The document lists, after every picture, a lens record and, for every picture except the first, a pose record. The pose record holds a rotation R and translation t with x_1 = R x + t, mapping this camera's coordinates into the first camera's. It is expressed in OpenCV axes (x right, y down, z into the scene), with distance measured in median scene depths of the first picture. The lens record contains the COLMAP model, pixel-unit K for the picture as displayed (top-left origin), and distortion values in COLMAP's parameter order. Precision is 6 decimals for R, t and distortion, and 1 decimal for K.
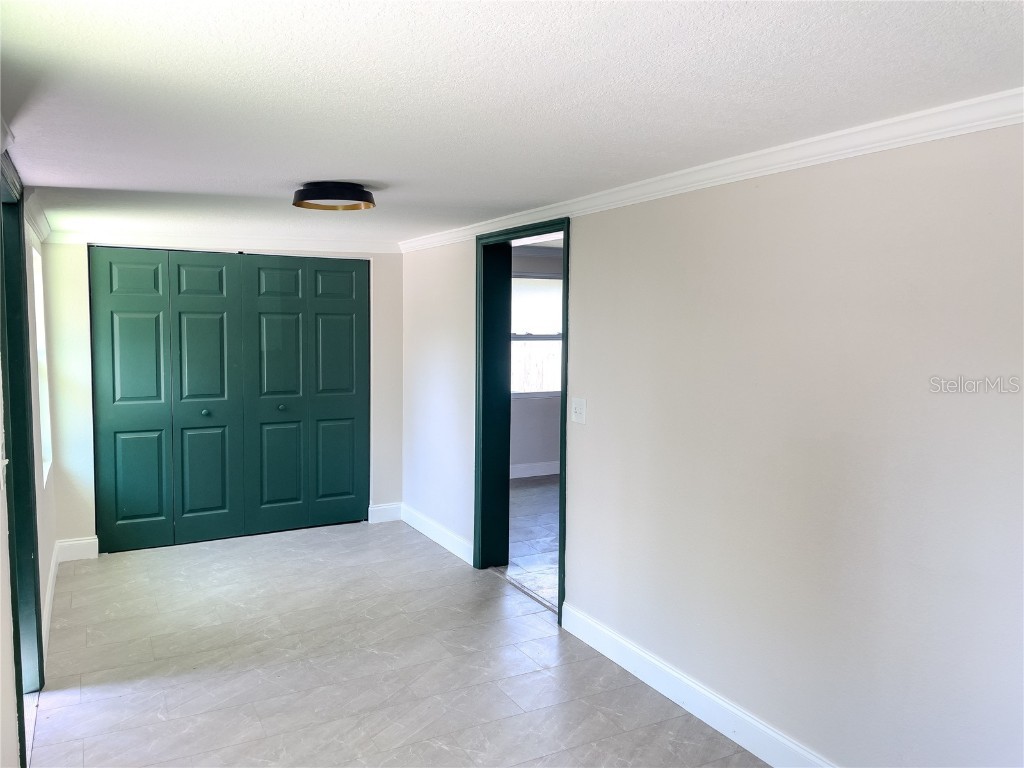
lens RADIAL K [[789.8, 0, 512.0], [0, 789.8, 384.0], [0, 0, 1]] dist [0.002776, -0.001547]
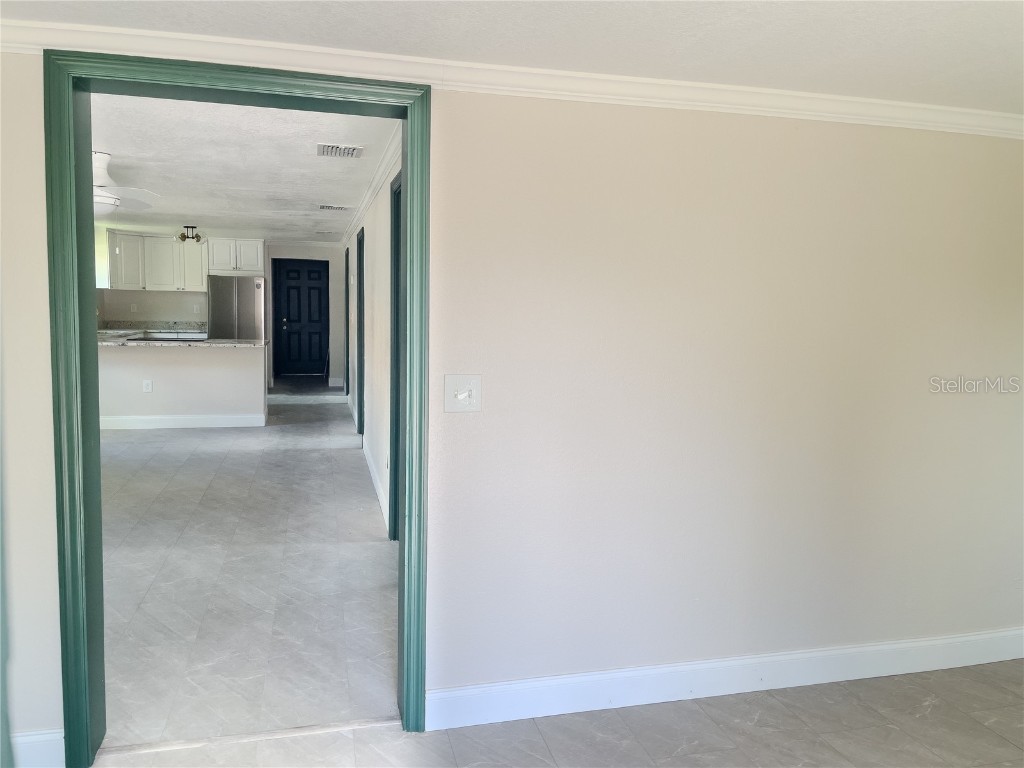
lens RADIAL K [[789.8, 0, 512.0], [0, 789.8, 384.0], [0, 0, 1]] dist [0.002776, -0.001547]
pose [[0.222886, -0.108487, 0.968789, -0.654078], [0.057495, 0.993521, 0.098029, -0.042314], [-0.973148, 0.033851, 0.227680, 0.978373]]
